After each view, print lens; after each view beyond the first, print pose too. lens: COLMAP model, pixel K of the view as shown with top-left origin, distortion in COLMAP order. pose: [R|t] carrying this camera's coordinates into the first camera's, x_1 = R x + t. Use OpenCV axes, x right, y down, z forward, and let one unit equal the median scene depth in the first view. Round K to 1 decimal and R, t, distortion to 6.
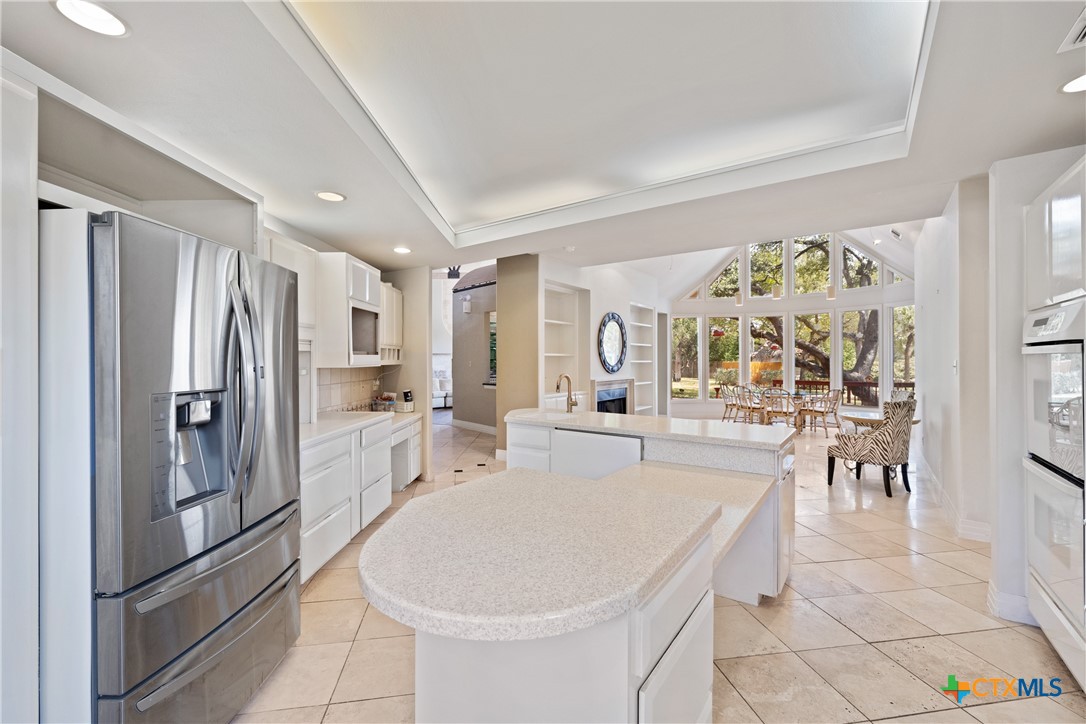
lens RADIAL K [[460.1, 0, 542.1], [0, 460.1, 359.6], [0, 0, 1]] dist [0.007097, -0.000572]
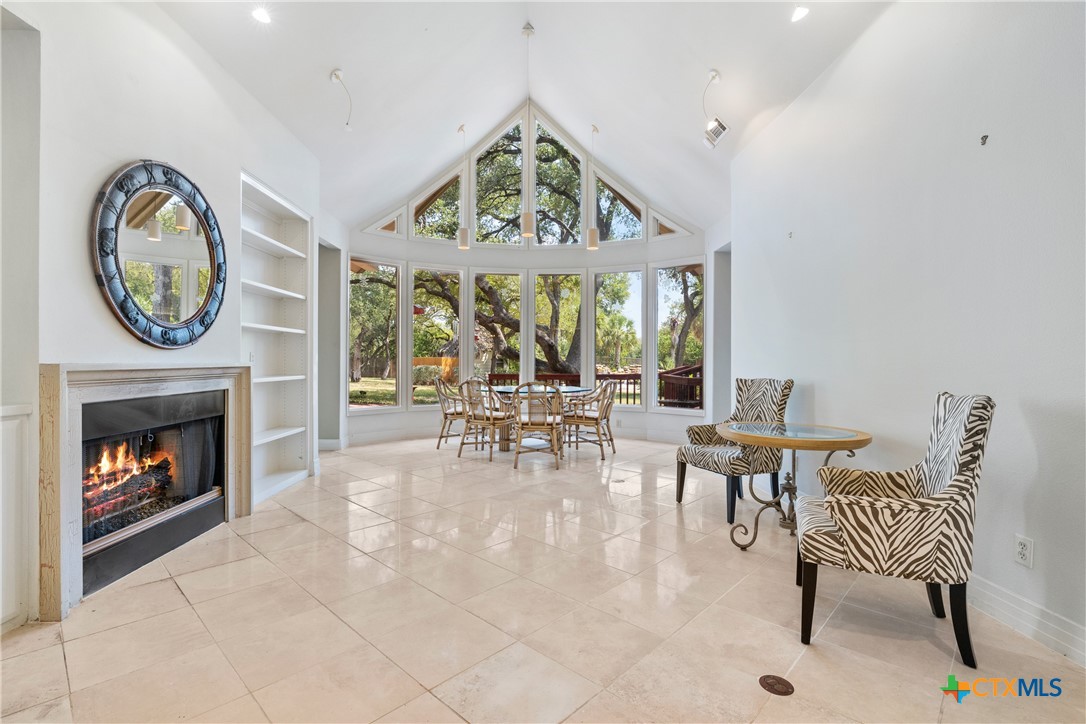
lens RADIAL K [[522.8, 0, 546.0], [0, 522.8, 356.1], [0, 0, 1]] dist [0.003019, -0.000026]
pose [[0.805489, 0.005655, 0.592583, 0.136877], [-0.003956, 0.999983, -0.004167, 0.033406], [-0.592597, 0.001012, 0.805499, 0.483554]]
